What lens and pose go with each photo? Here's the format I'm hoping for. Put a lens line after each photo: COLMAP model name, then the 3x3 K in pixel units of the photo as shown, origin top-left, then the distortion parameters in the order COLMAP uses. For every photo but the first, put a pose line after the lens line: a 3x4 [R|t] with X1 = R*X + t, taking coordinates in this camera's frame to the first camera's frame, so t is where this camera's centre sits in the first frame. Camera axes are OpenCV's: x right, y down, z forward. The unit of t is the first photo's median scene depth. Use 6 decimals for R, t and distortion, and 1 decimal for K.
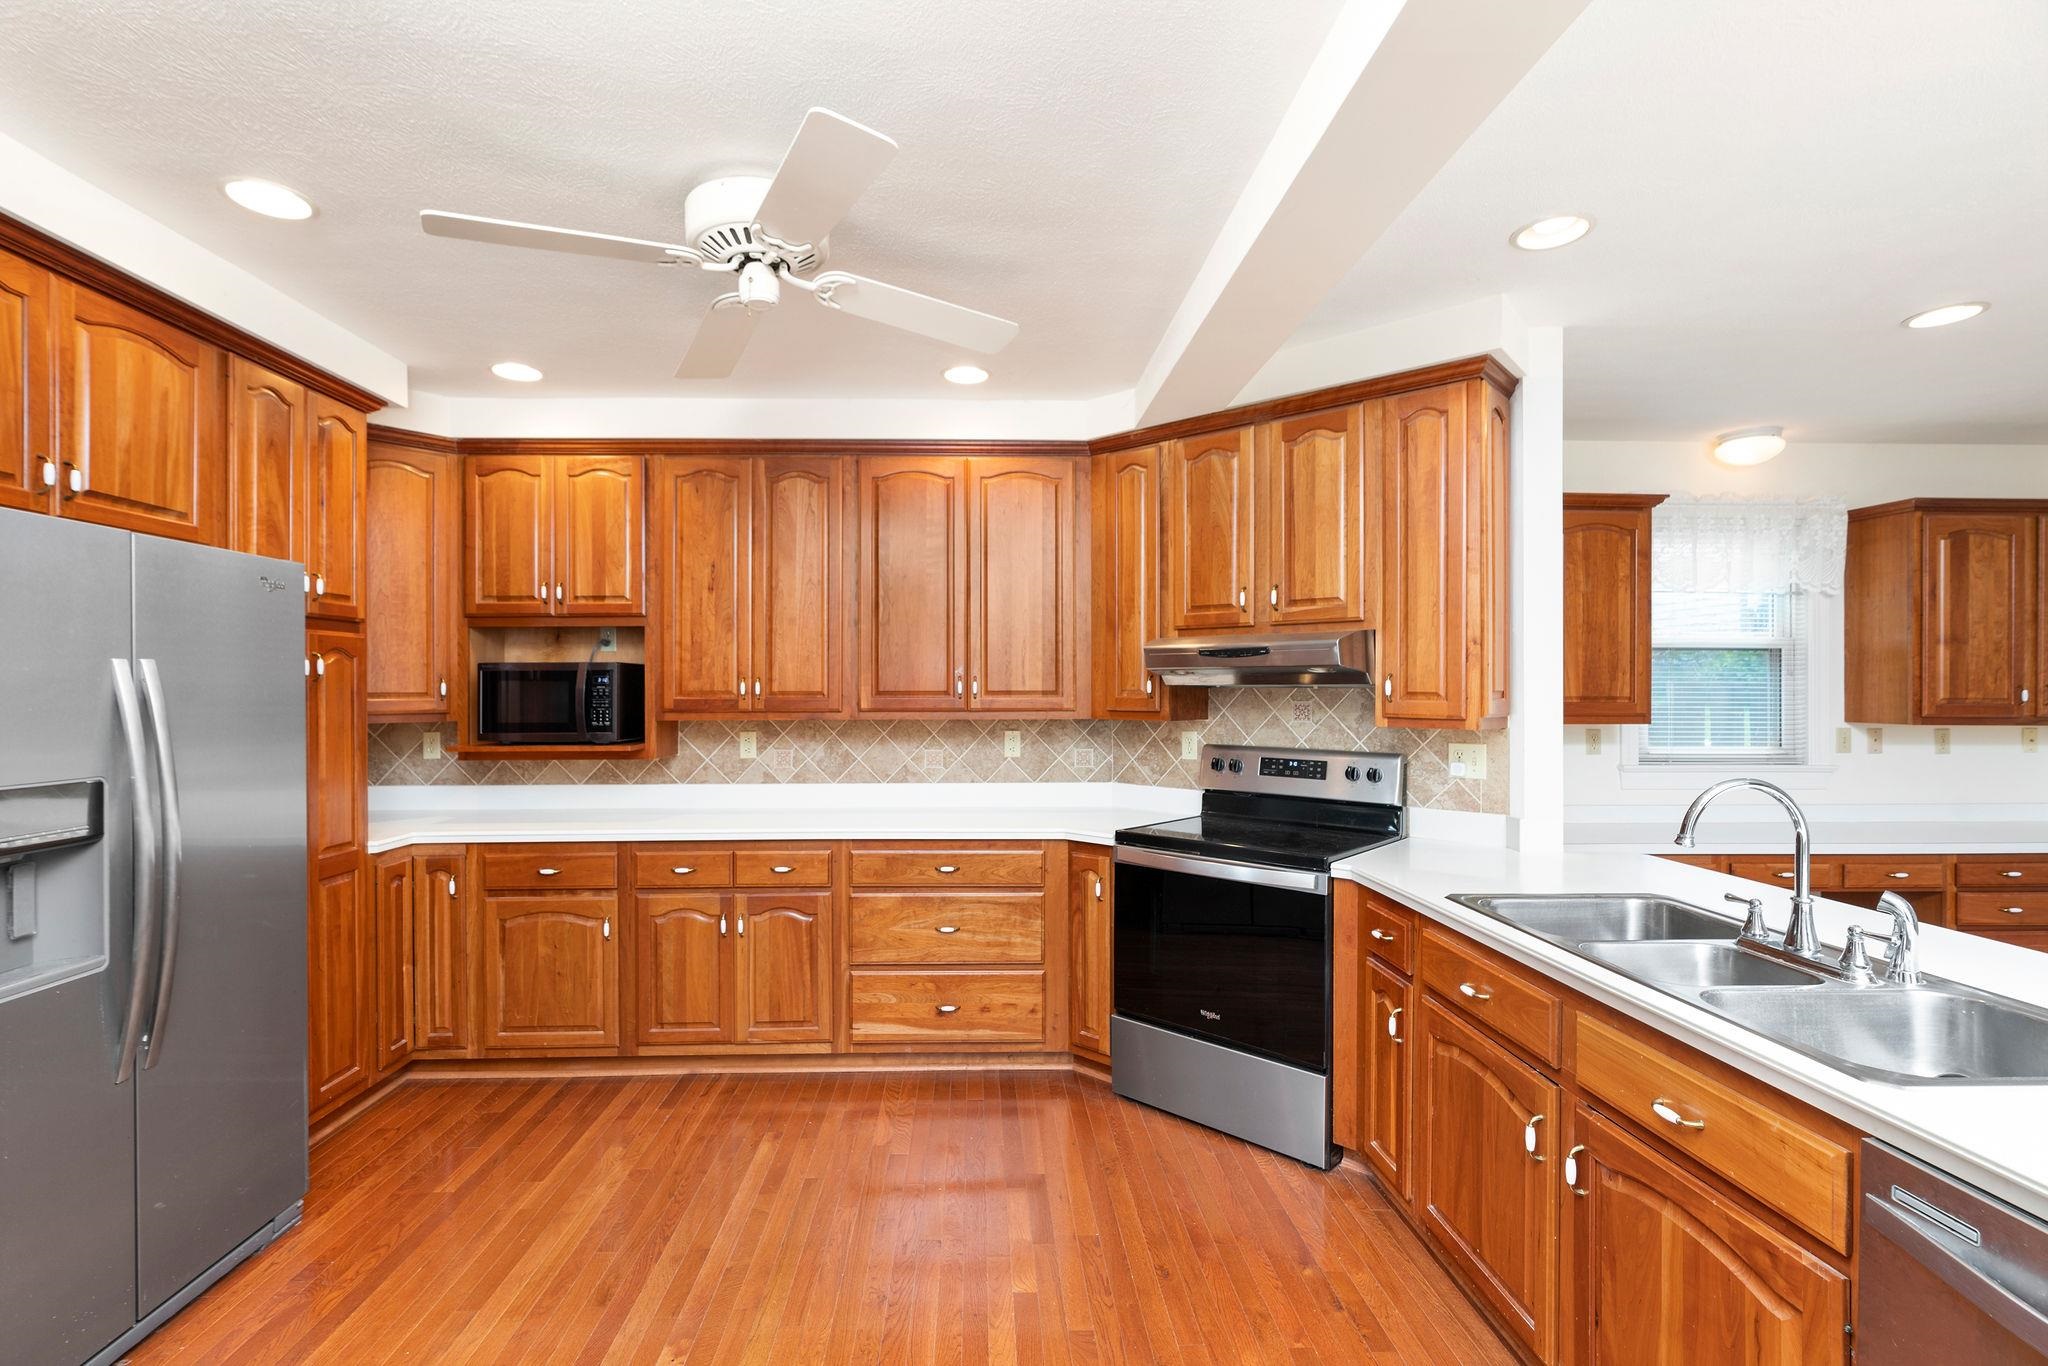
lens RADIAL K [[922.7, 0, 1005.5], [0, 922.7, 682.5], [0, 0, 1]] dist [-0.003921, -0.000309]
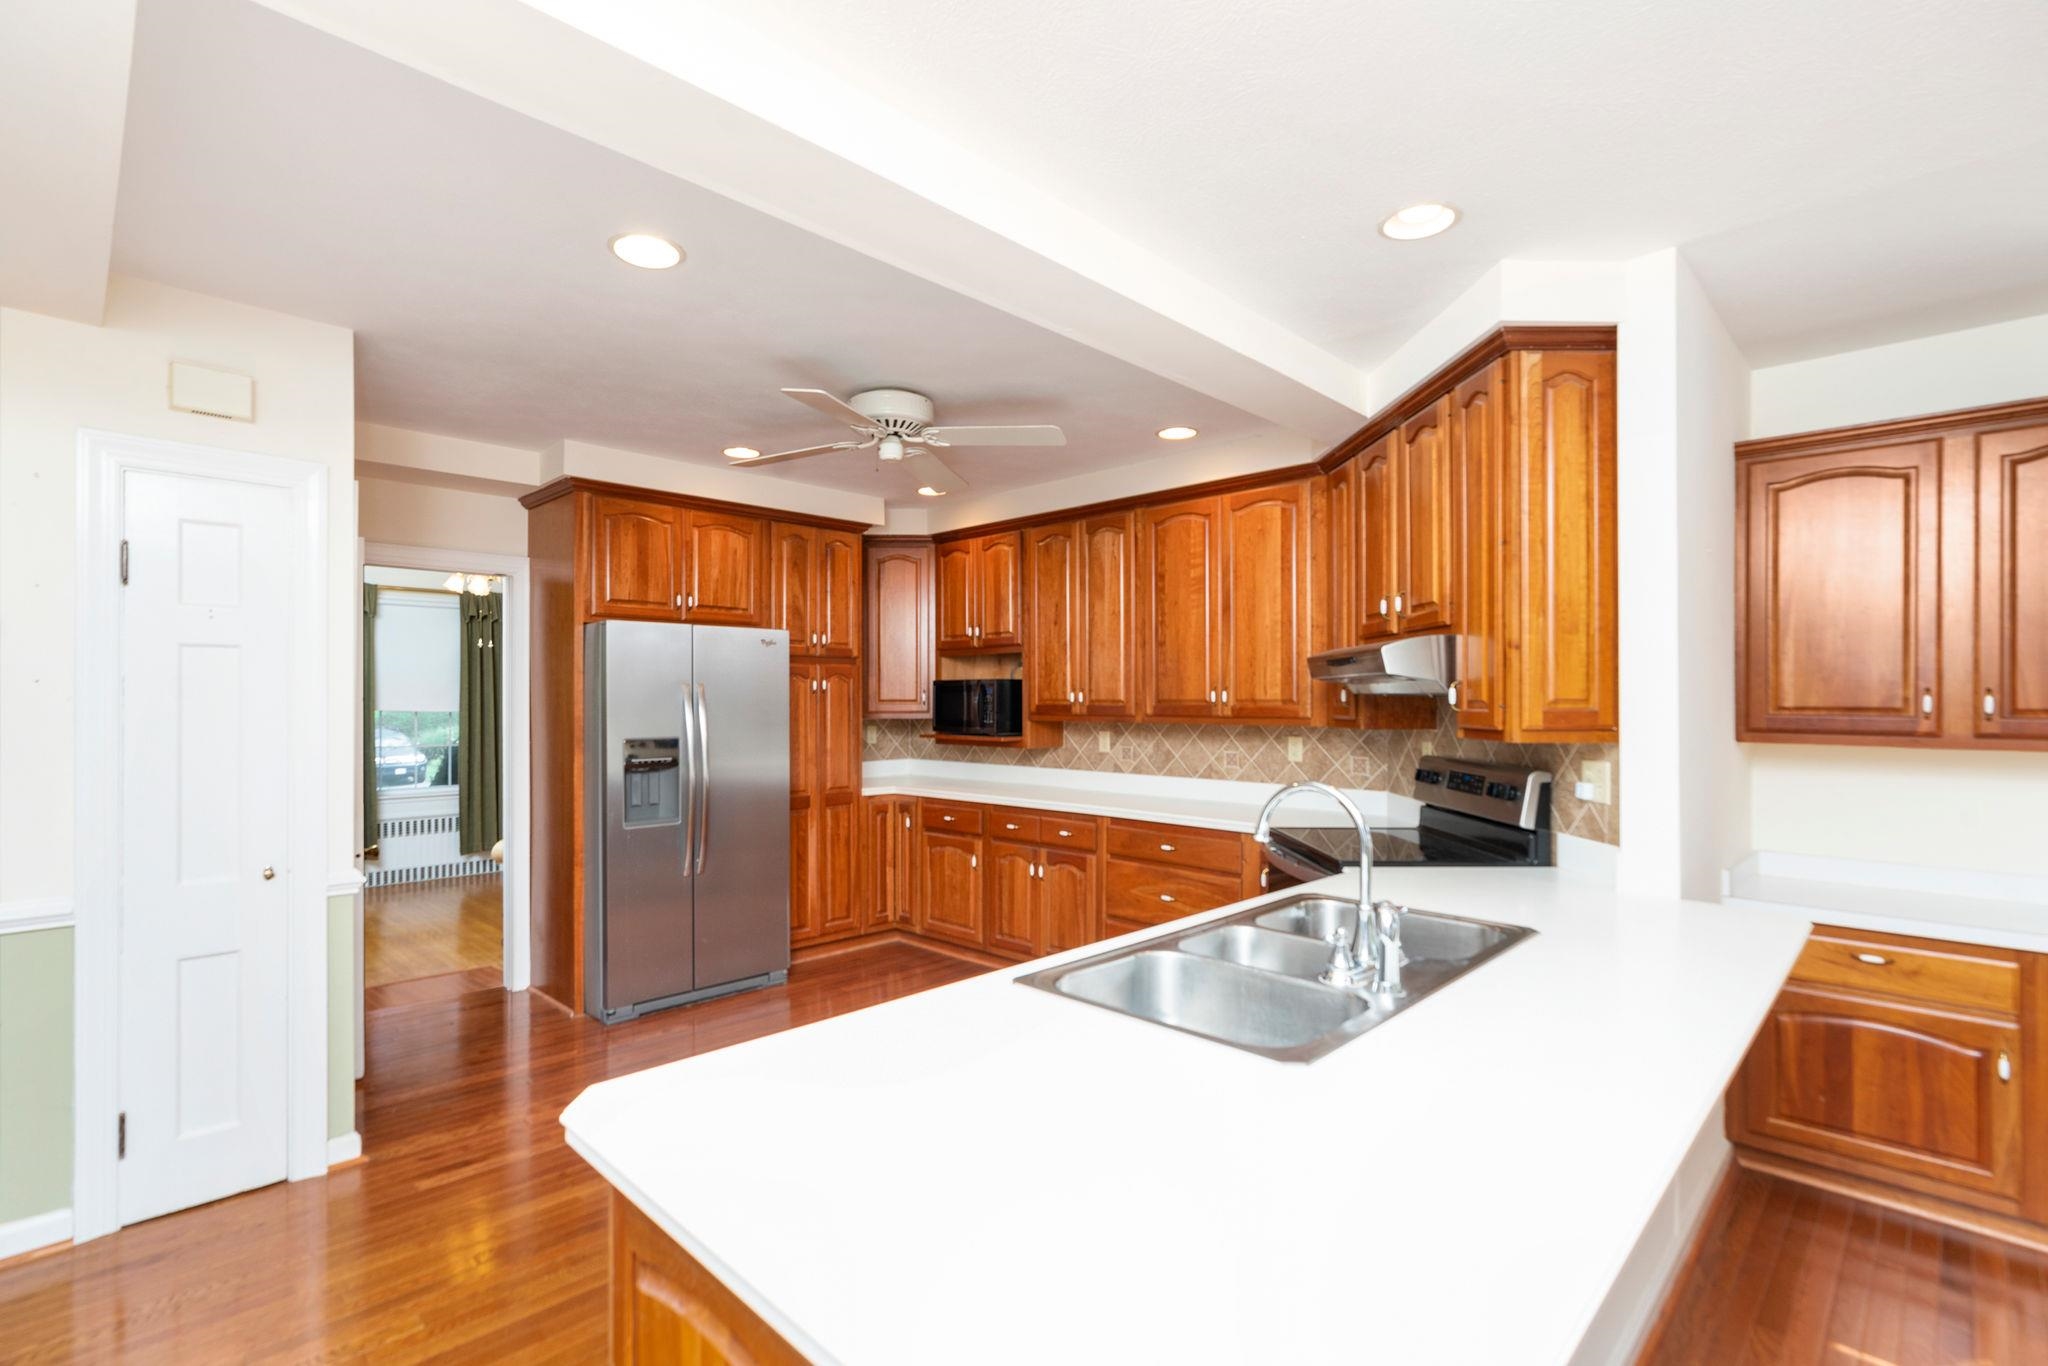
lens RADIAL K [[960.9, 0, 999.5], [0, 960.9, 692.4], [0, 0, 1]] dist [-0.001361, -0.000048]
pose [[0.681602, -0.003297, -0.731716, 0.701164], [0.005182, 0.999987, 0.000321, -0.001124], [0.731705, -0.004011, 0.681610, -0.008837]]
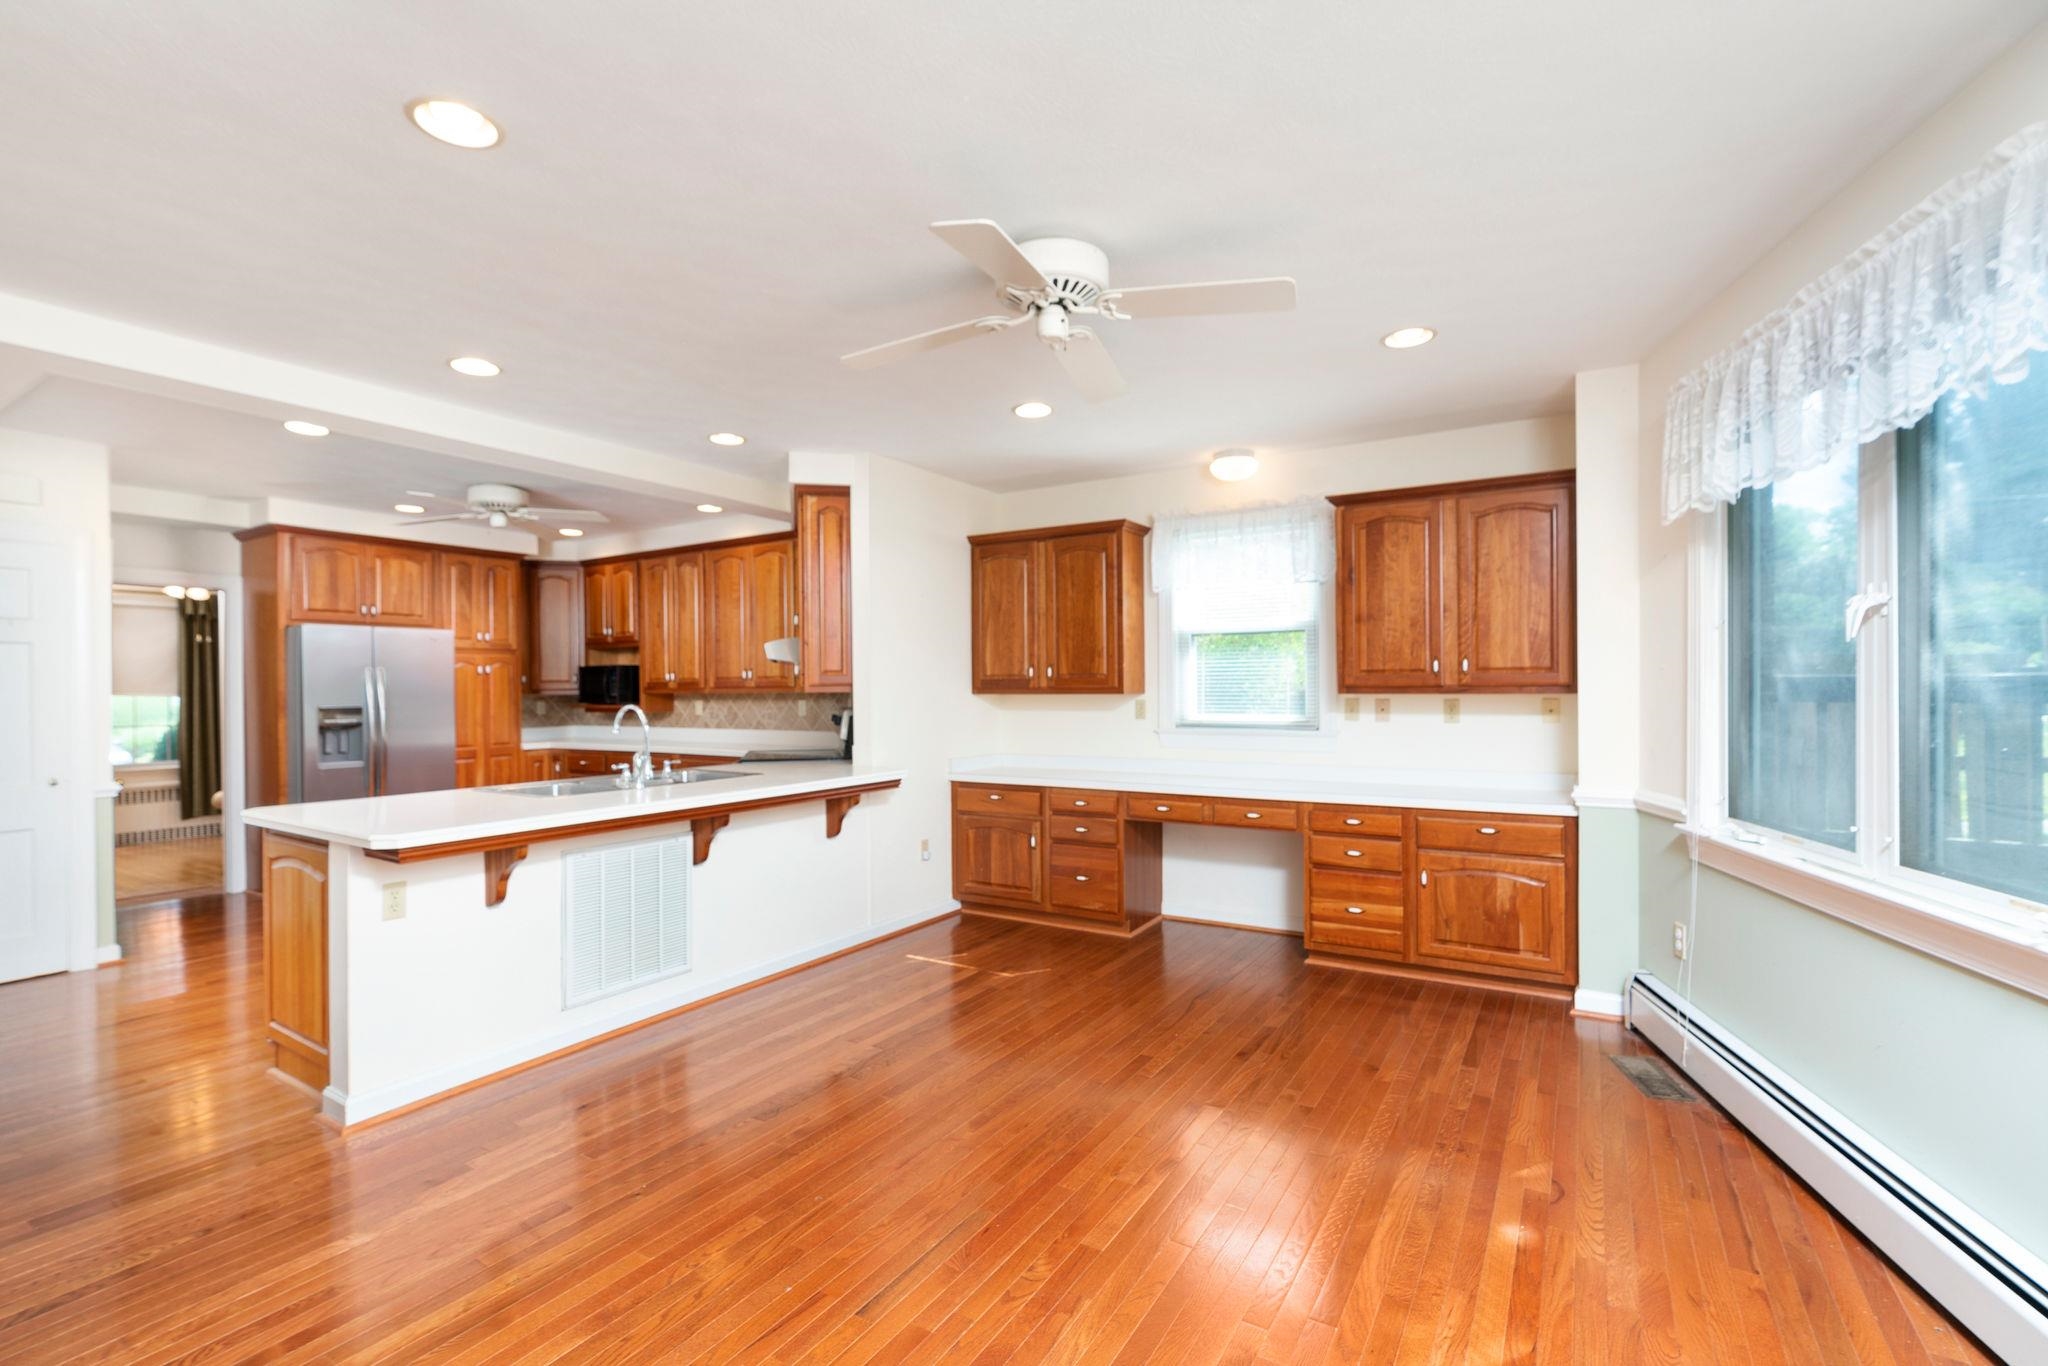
lens RADIAL K [[931.0, 0, 996.3], [0, 931.0, 684.5], [0, 0, 1]] dist [0.000425, 0.000459]
pose [[0.822059, -0.009977, -0.569314, 1.509941], [0.013811, 0.999902, 0.002420, 0.030043], [0.569234, -0.009852, 0.822116, -0.230144]]
